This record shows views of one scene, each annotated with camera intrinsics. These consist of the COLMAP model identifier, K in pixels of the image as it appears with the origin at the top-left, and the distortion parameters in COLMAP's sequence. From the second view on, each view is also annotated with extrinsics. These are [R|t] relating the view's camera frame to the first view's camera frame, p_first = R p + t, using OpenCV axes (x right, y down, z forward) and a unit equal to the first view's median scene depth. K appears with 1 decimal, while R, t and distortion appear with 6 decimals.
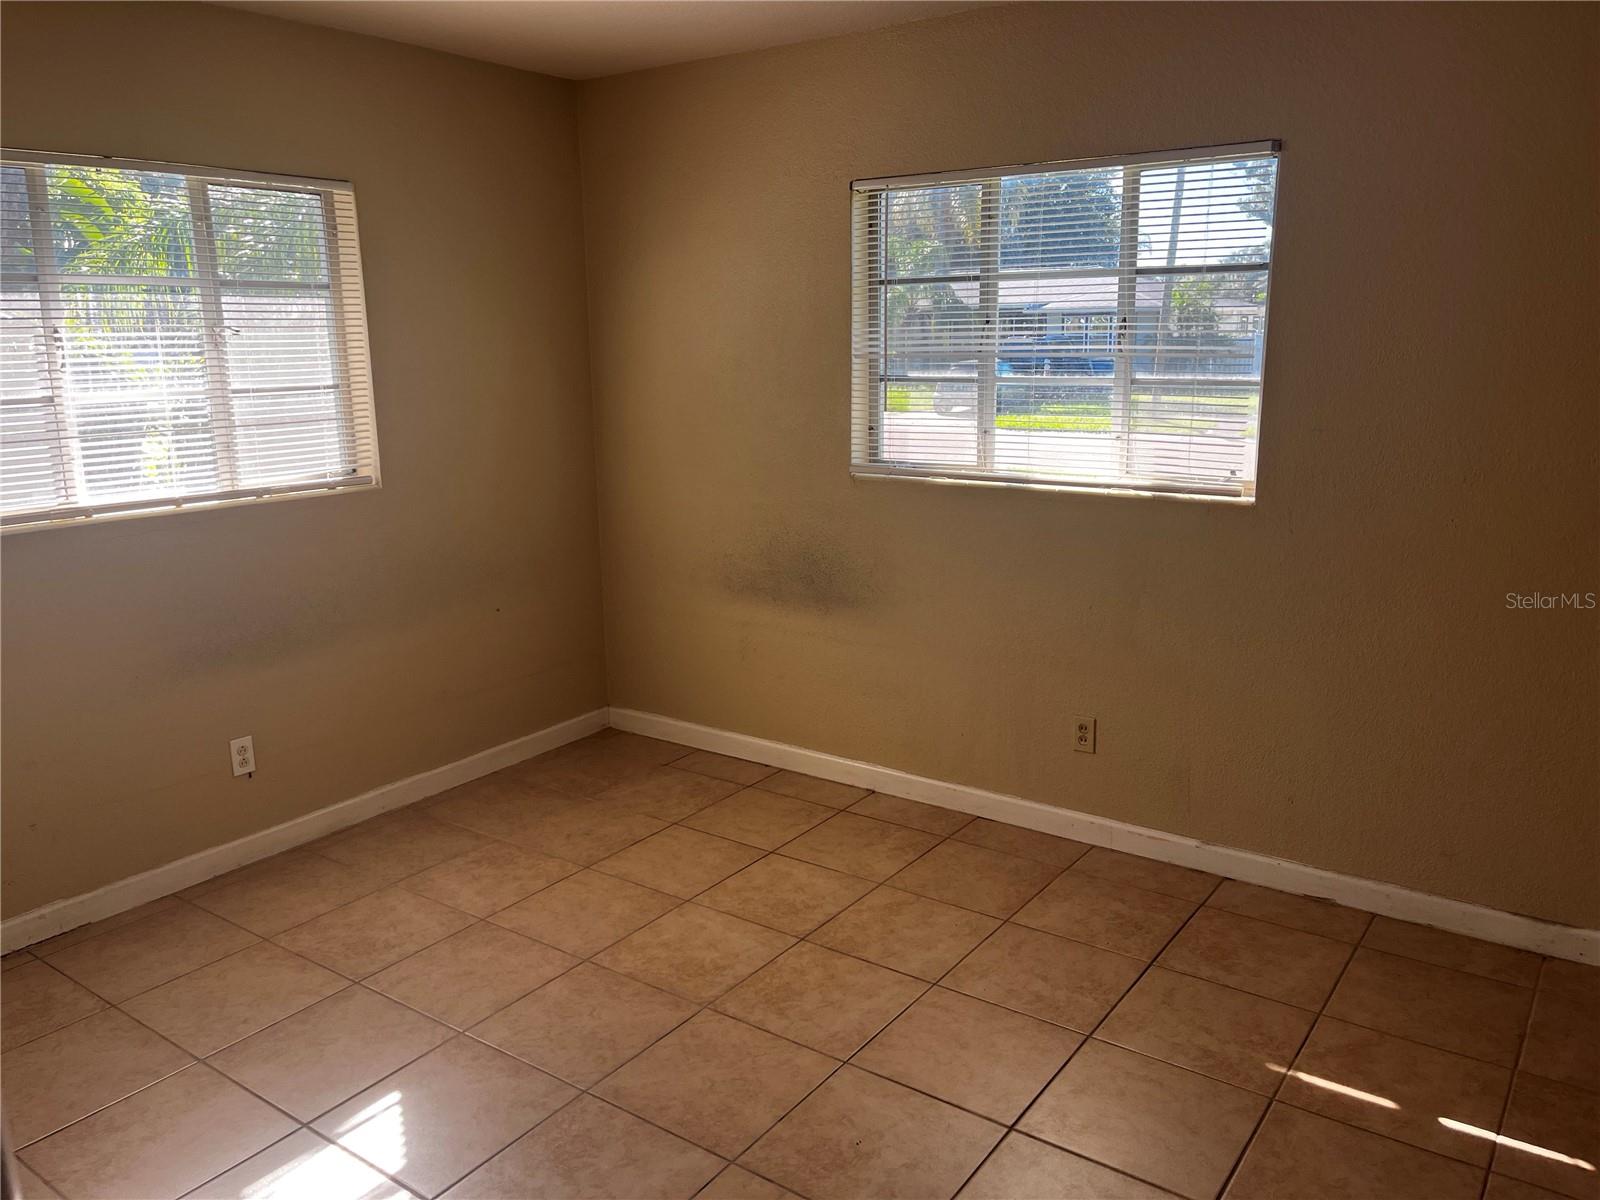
lens RADIAL K [[1217.4, 0, 800.0], [0, 1217.4, 600.0], [0, 0, 1]] dist [0.033404, -0.009136]
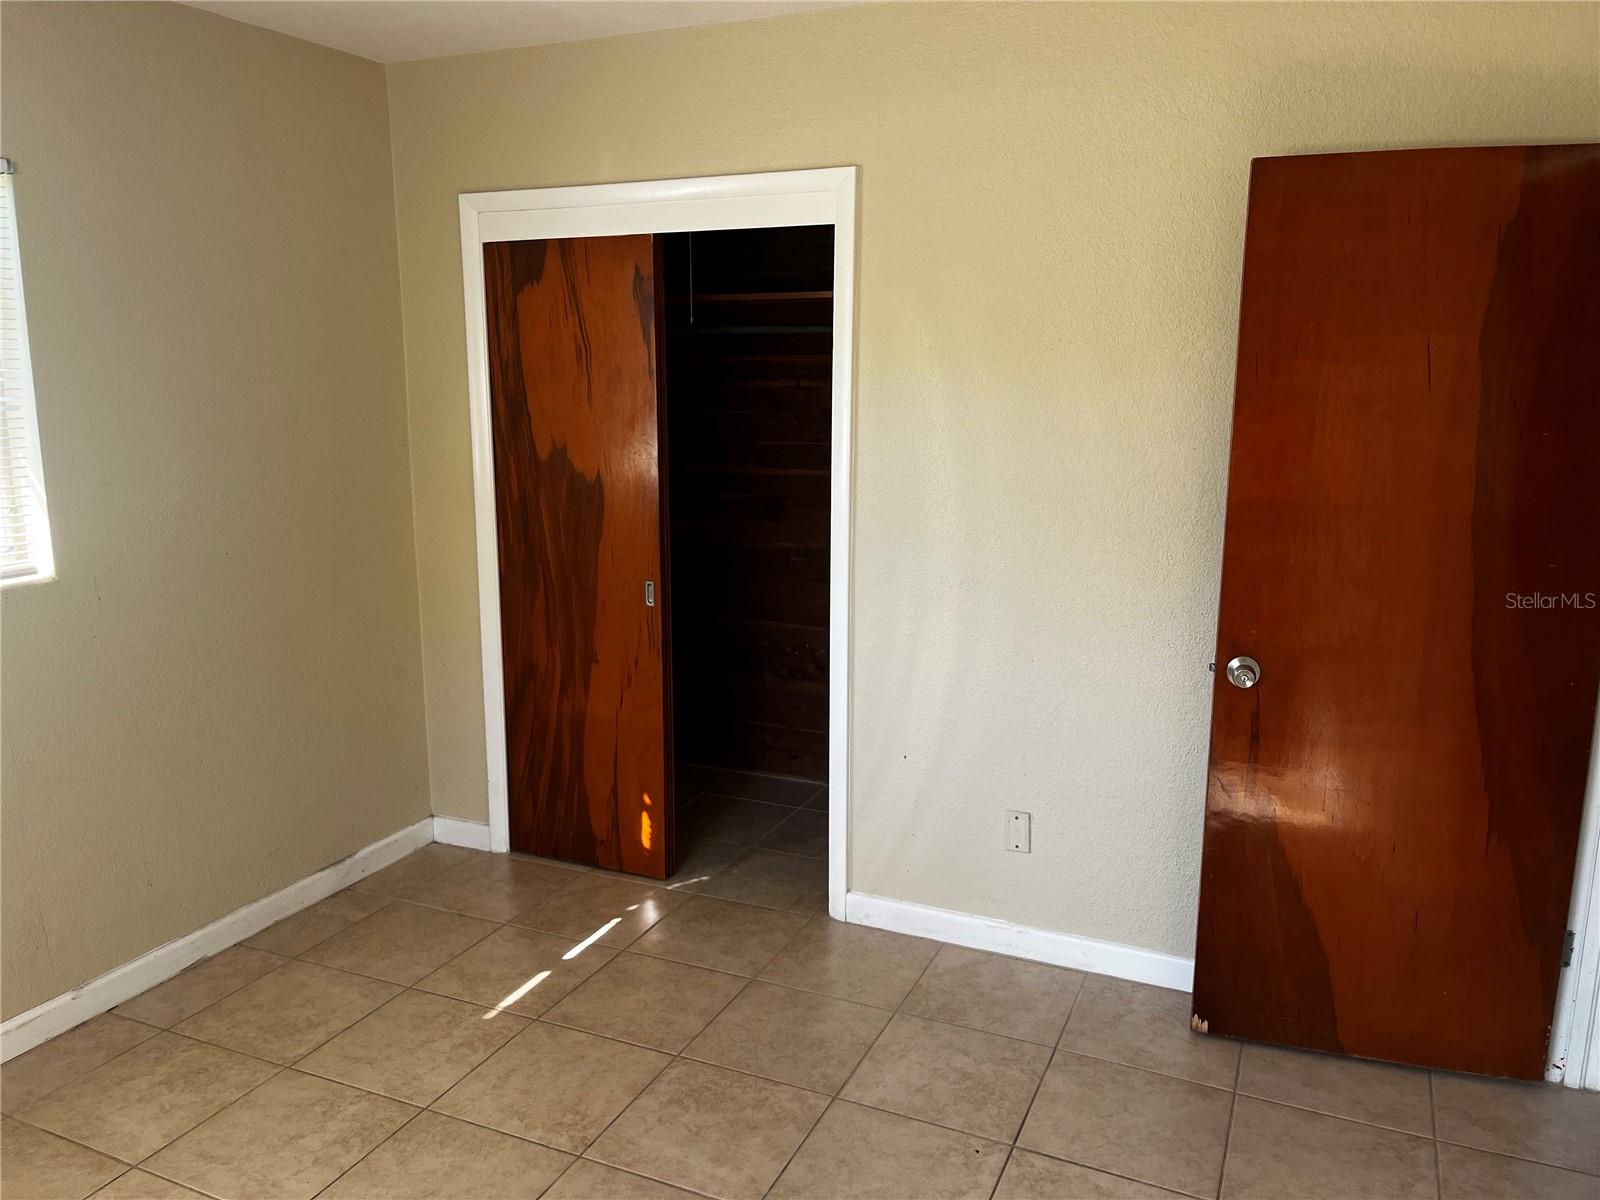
lens RADIAL K [[1217.4, 0, 800.0], [0, 1217.4, 600.0], [0, 0, 1]] dist [0.033404, -0.009136]
pose [[-0.199275, -0.174513, 0.964279, -0.606626], [0.202366, 0.955476, 0.214740, -0.154655], [-0.958821, 0.237930, -0.155087, 0.681280]]
